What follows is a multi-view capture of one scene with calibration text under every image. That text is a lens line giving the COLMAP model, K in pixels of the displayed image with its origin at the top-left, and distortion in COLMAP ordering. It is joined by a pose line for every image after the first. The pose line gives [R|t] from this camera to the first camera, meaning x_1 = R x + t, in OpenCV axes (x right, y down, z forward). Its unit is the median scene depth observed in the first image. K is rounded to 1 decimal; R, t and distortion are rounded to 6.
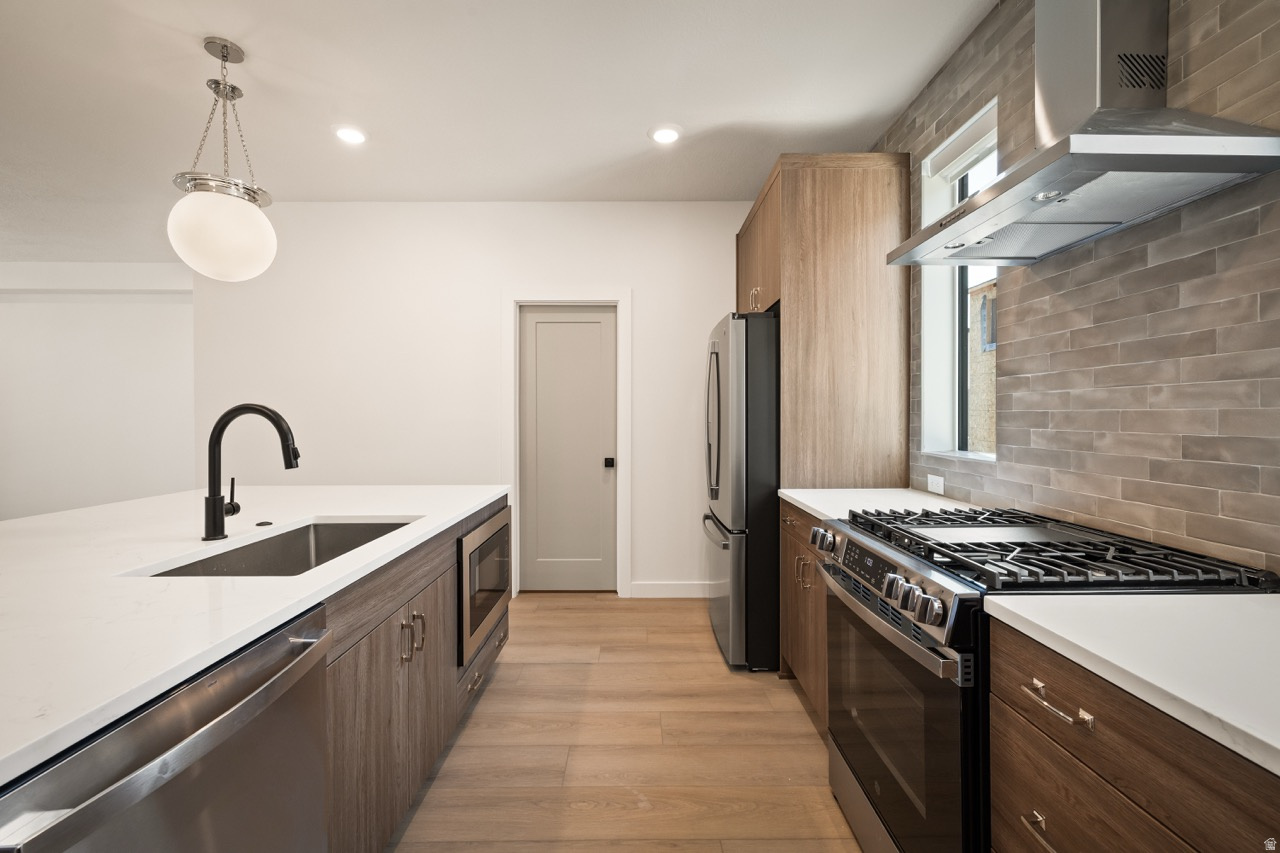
lens RADIAL K [[535.0, 0, 639.9], [0, 535.0, 420.8], [0, 0, 1]] dist [-0.000323, -0.000216]
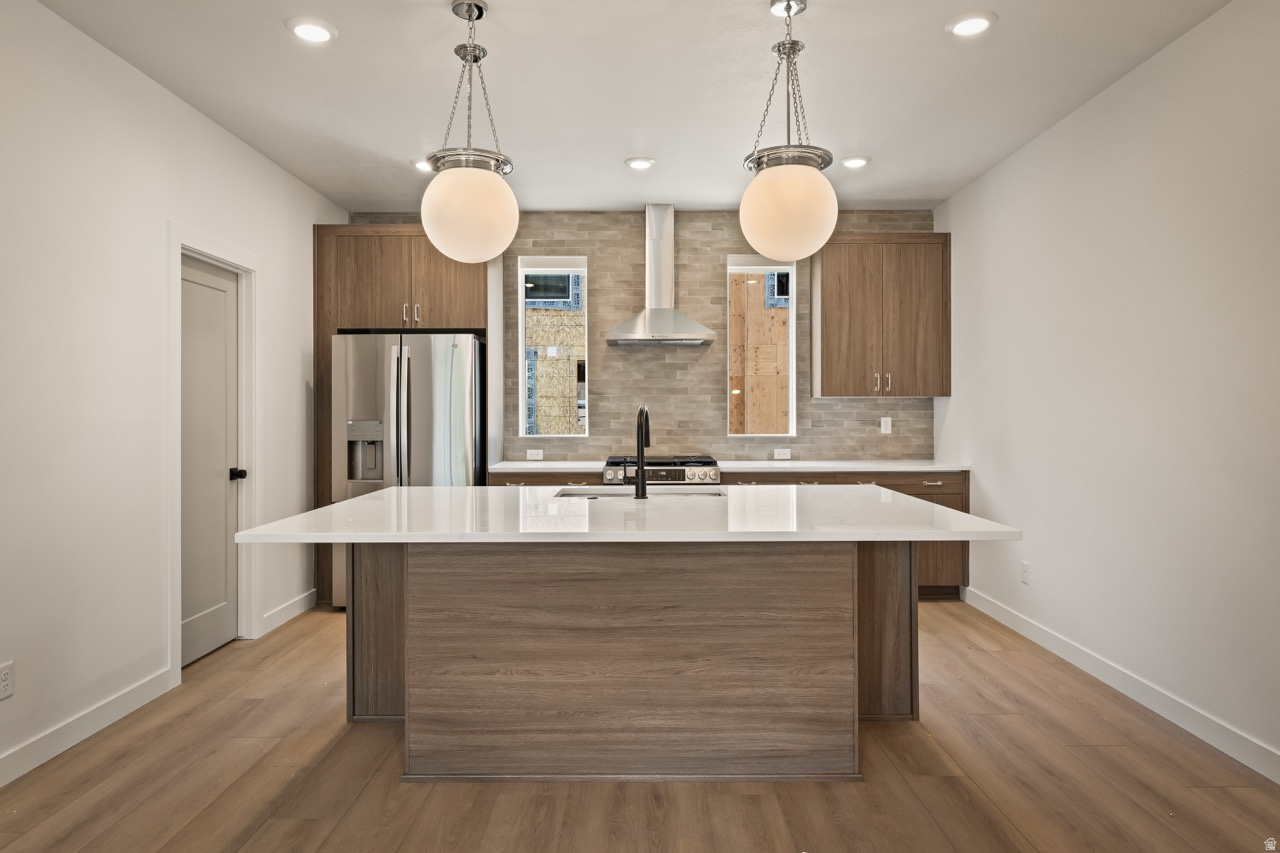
lens RADIAL K [[805.8, 0, 639.5], [0, 805.8, 419.0], [0, 0, 1]] dist [-0.002041, 0.001718]
pose [[0.007352, -0.005577, 0.999957, -3.058798], [0.009596, 0.999939, 0.005506, -0.006607], [-0.999927, 0.009555, 0.007405, 1.005045]]
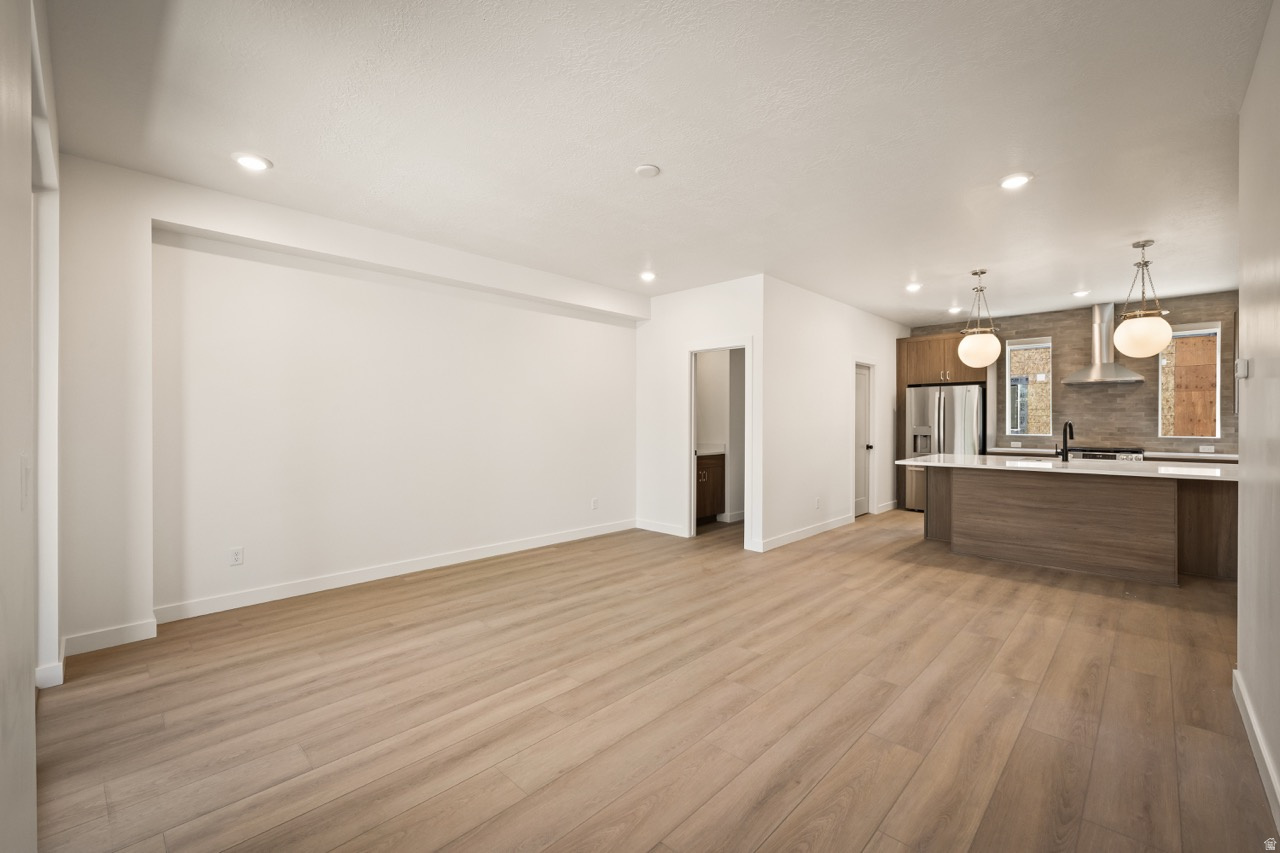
lens RADIAL K [[535.0, 0, 636.9], [0, 535.0, 423.8], [0, 0, 1]] dist [-0.000323, -0.000216]
pose [[0.699259, -0.004075, 0.714857, -5.094971], [0.006682, 0.999977, -0.000836, -0.027229], [-0.714837, 0.005361, 0.699270, 0.597054]]
